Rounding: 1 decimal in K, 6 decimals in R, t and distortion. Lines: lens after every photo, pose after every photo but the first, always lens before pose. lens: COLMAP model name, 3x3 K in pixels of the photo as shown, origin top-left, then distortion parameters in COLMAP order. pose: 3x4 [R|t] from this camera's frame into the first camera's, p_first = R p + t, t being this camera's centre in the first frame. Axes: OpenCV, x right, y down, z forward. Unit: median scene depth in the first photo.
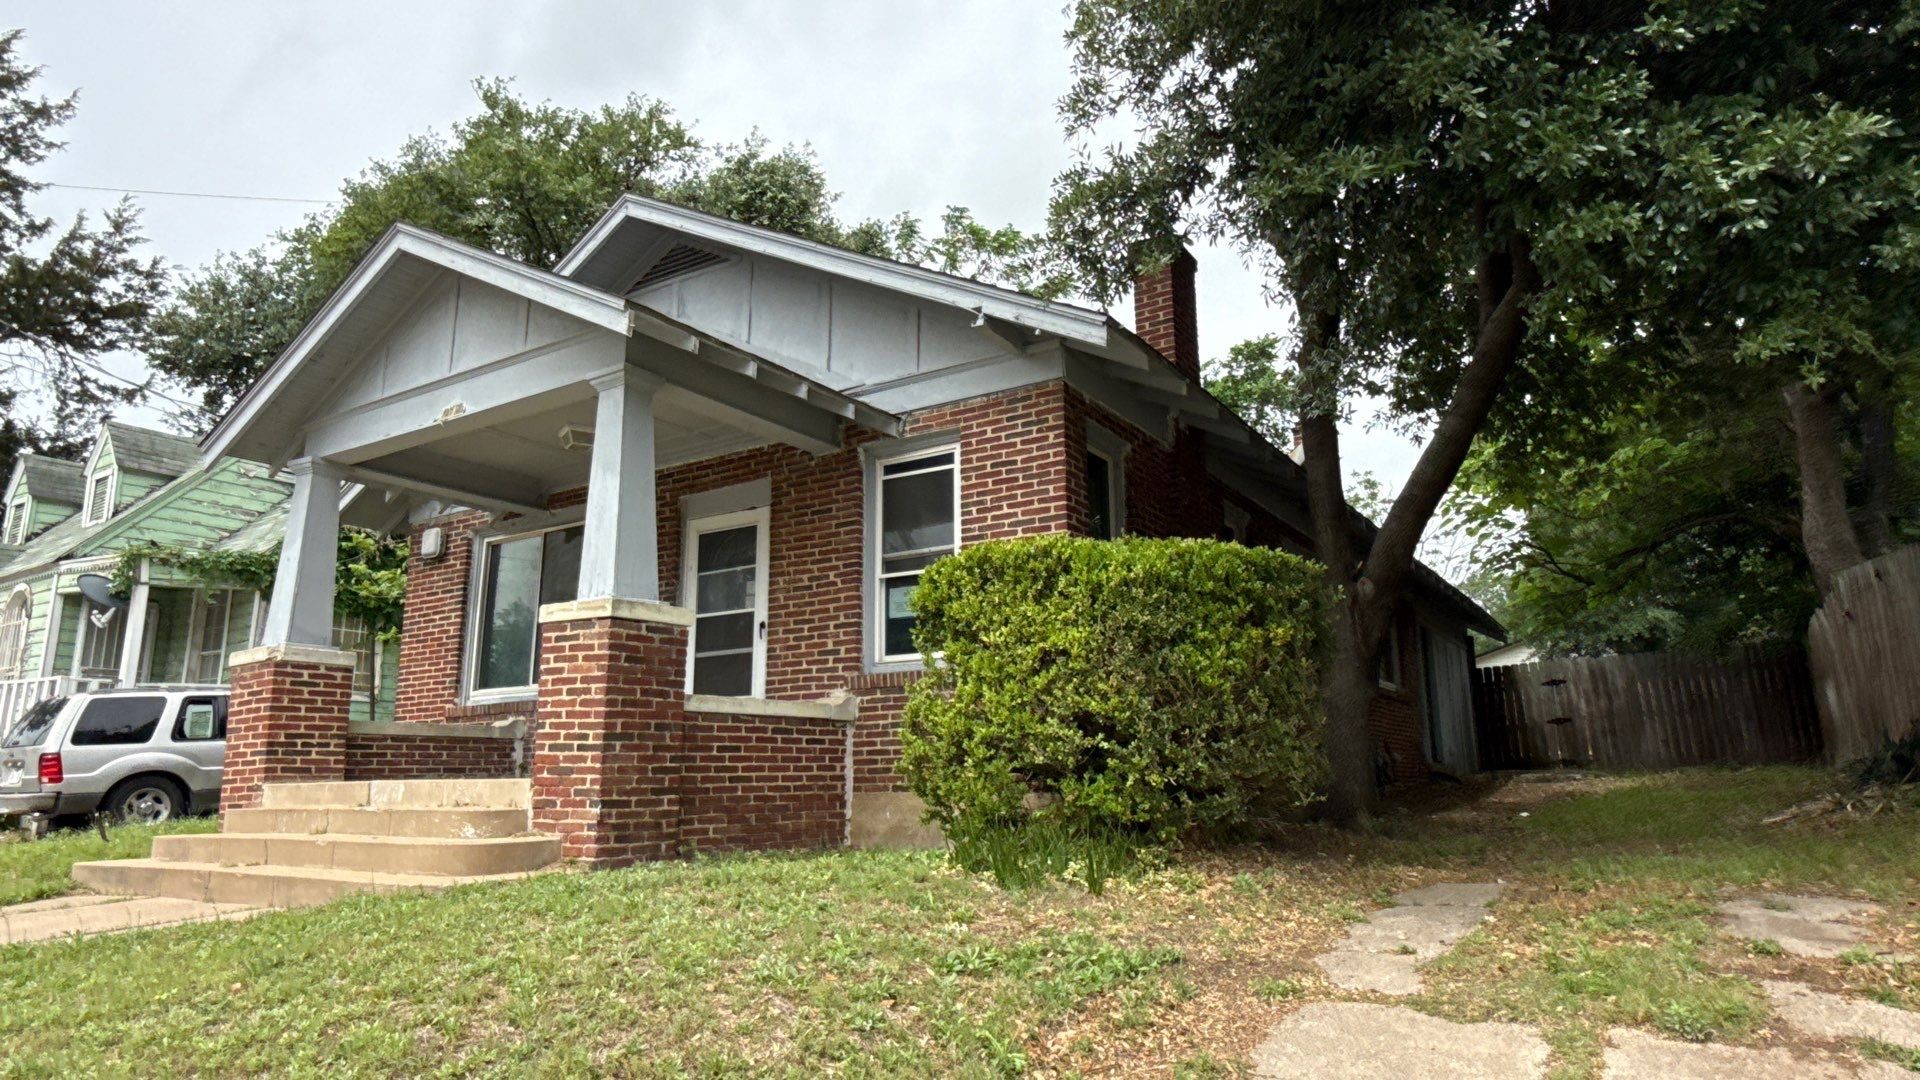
lens RADIAL K [[1149.2, 0, 960.0], [0, 1149.2, 540.0], [0, 0, 1]] dist [-0.001733, -0.000563]
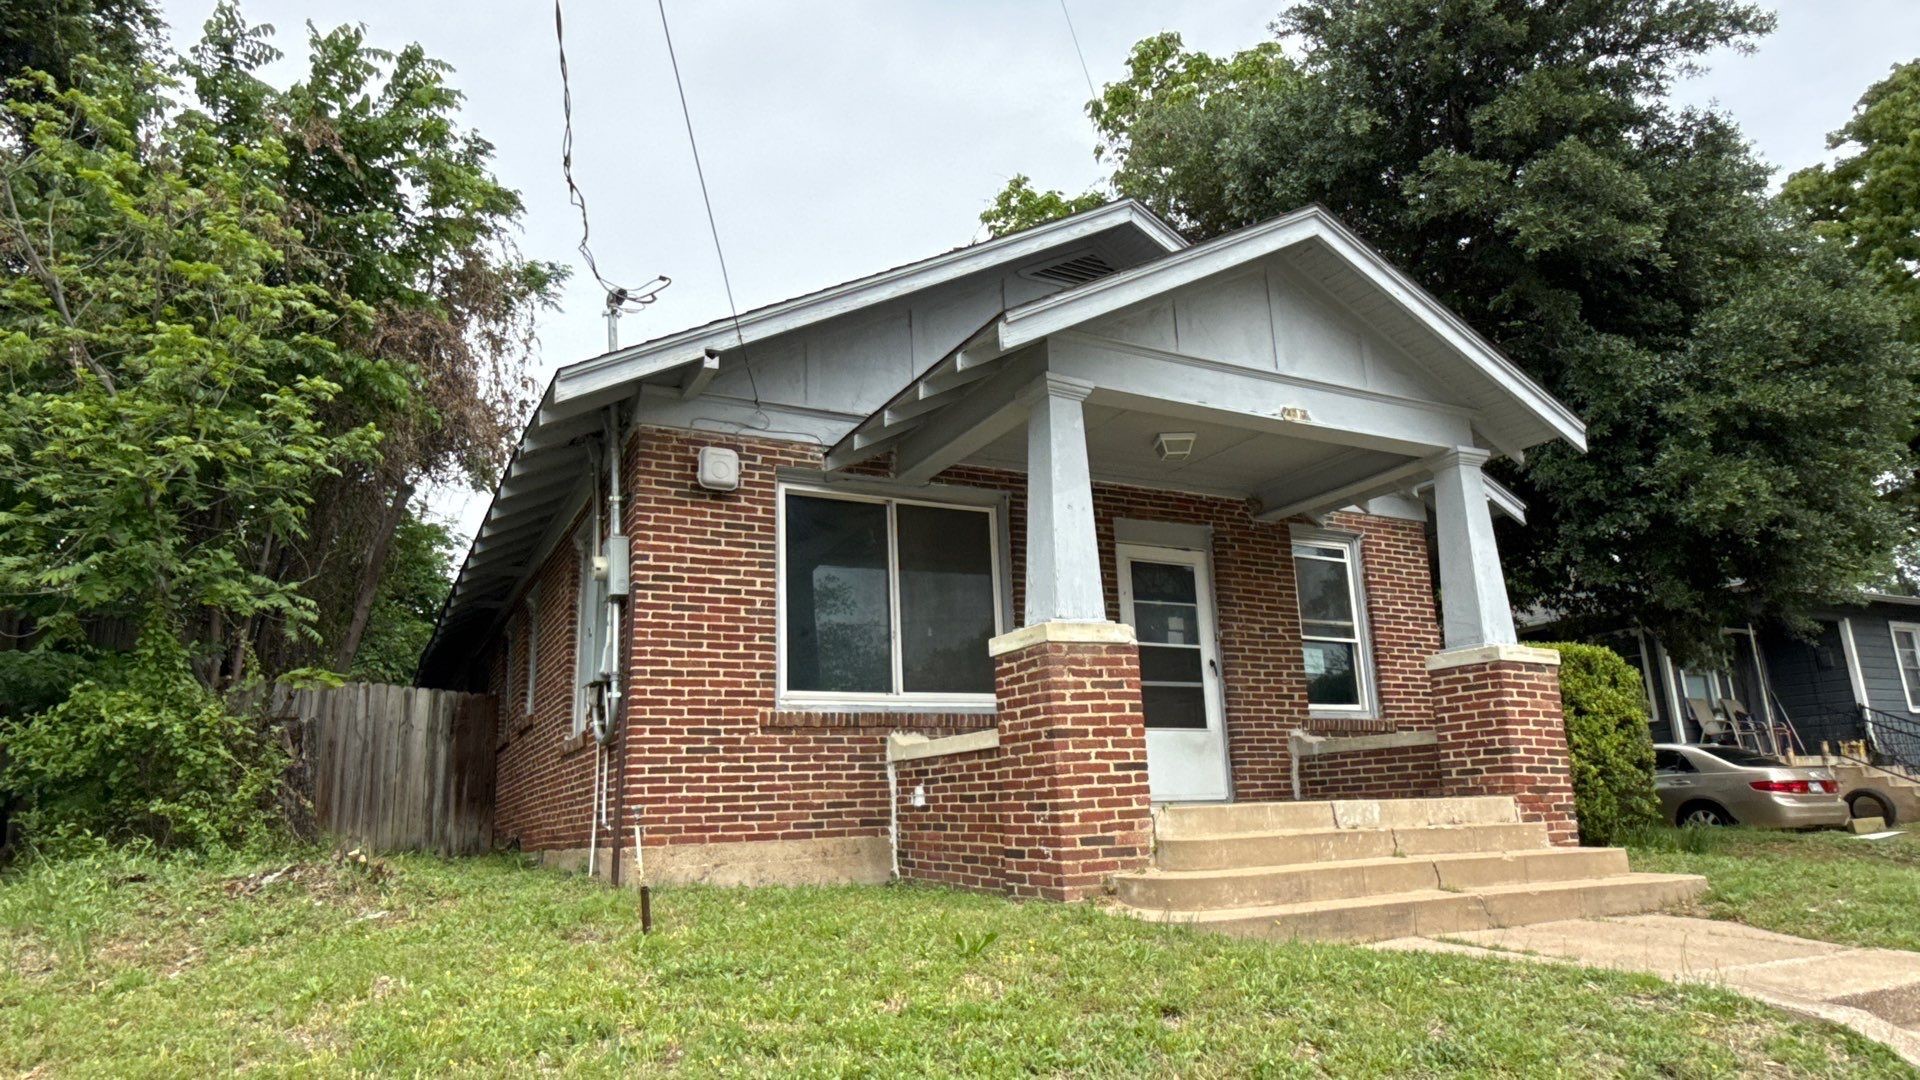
lens RADIAL K [[1149.2, 0, 960.0], [0, 1149.2, 540.0], [0, 0, 1]] dist [-0.001733, -0.000563]
pose [[0.495978, 0.202425, 0.844411, -1.302506], [-0.154227, 0.977523, -0.143747, 0.162946], [-0.854529, -0.058936, 0.516049, 0.704371]]
